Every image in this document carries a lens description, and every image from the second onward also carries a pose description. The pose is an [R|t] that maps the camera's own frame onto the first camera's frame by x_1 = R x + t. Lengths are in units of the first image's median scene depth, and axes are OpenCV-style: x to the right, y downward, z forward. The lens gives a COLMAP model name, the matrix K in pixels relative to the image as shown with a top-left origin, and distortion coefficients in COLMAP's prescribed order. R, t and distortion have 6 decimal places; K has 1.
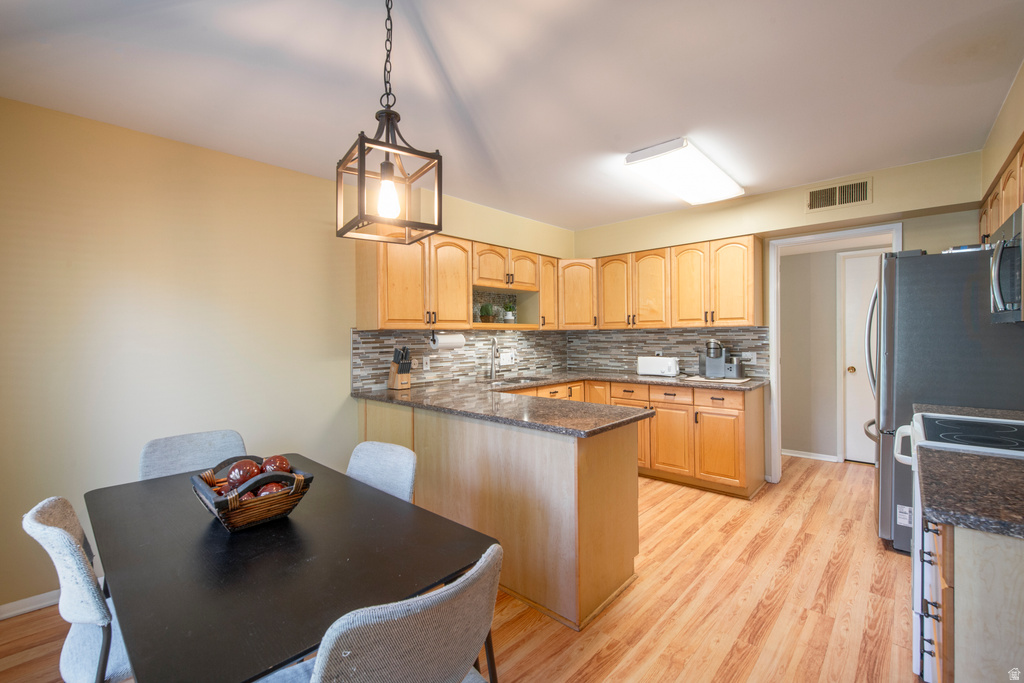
lens RADIAL K [[424.2, 0, 495.3], [0, 424.2, 341.5], [0, 0, 1]] dist [-0.008957, -0.003926]
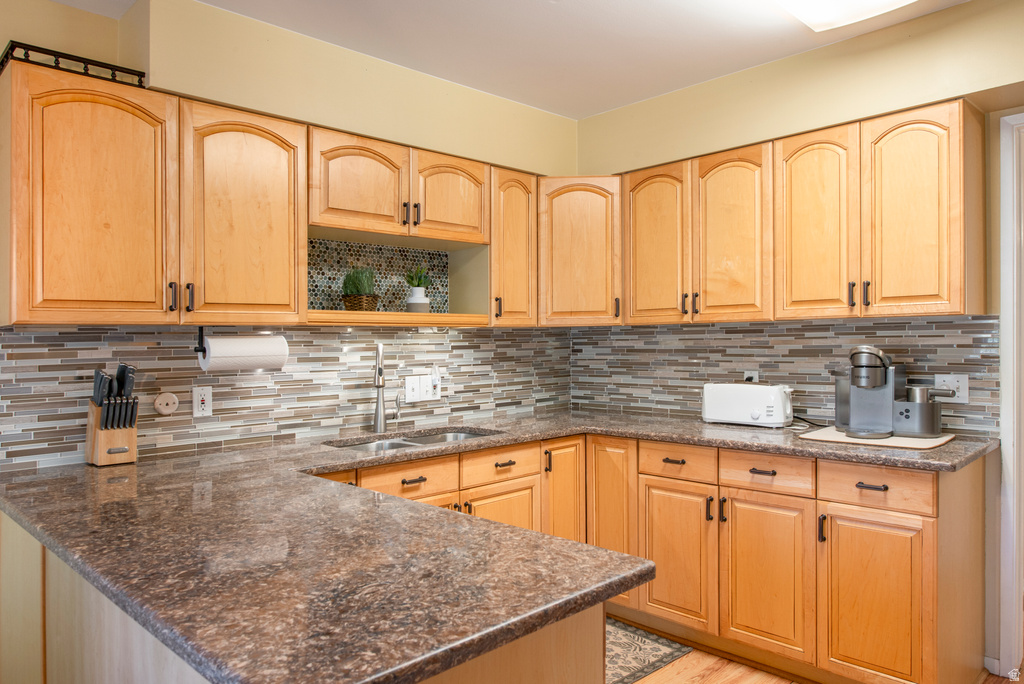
lens RADIAL K [[684.9, 0, 503.9], [0, 684.9, 363.1], [0, 0, 1]] dist [0.002224, -0.006809]
pose [[0.998994, -0.002339, -0.044788, 0.169060], [0.003220, 0.999803, 0.019599, -0.001889], [0.044733, -0.019723, 0.998804, 0.270688]]
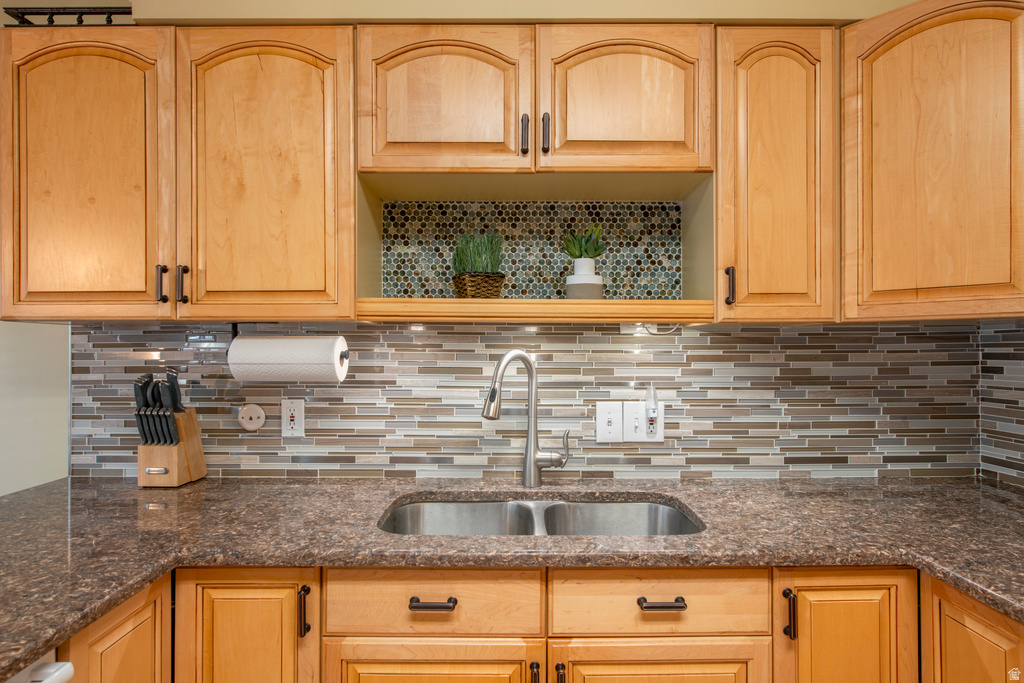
lens RADIAL K [[593.3, 0, 520.9], [0, 593.3, 345.8], [0, 0, 1]] dist [-0.013176, -0.003075]
pose [[0.701693, 0.006871, -0.712447, 0.301150], [-0.018471, 0.999793, -0.008550, -0.008187], [0.712240, 0.019159, 0.701674, 0.729685]]
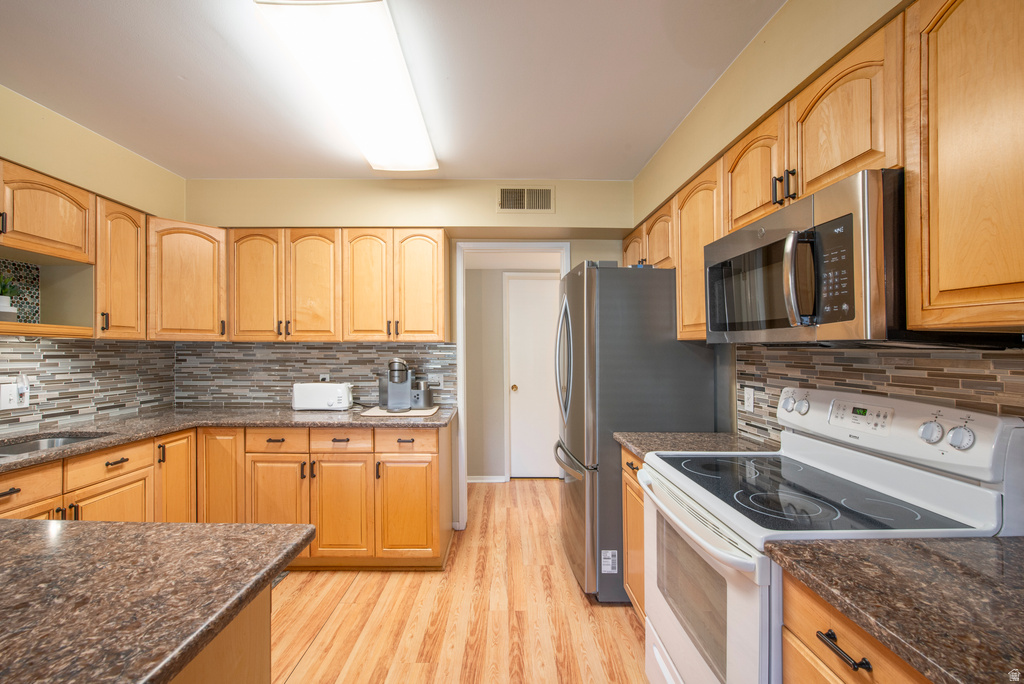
lens RADIAL K [[424.2, 0, 490.3], [0, 424.2, 355.1], [0, 0, 1]] dist [-0.008957, -0.003926]
pose [[0.741200, 0.008081, 0.671236, 0.130530], [-0.002723, 0.999956, -0.009031, -0.004196], [-0.671279, 0.004866, 0.741189, 0.326734]]
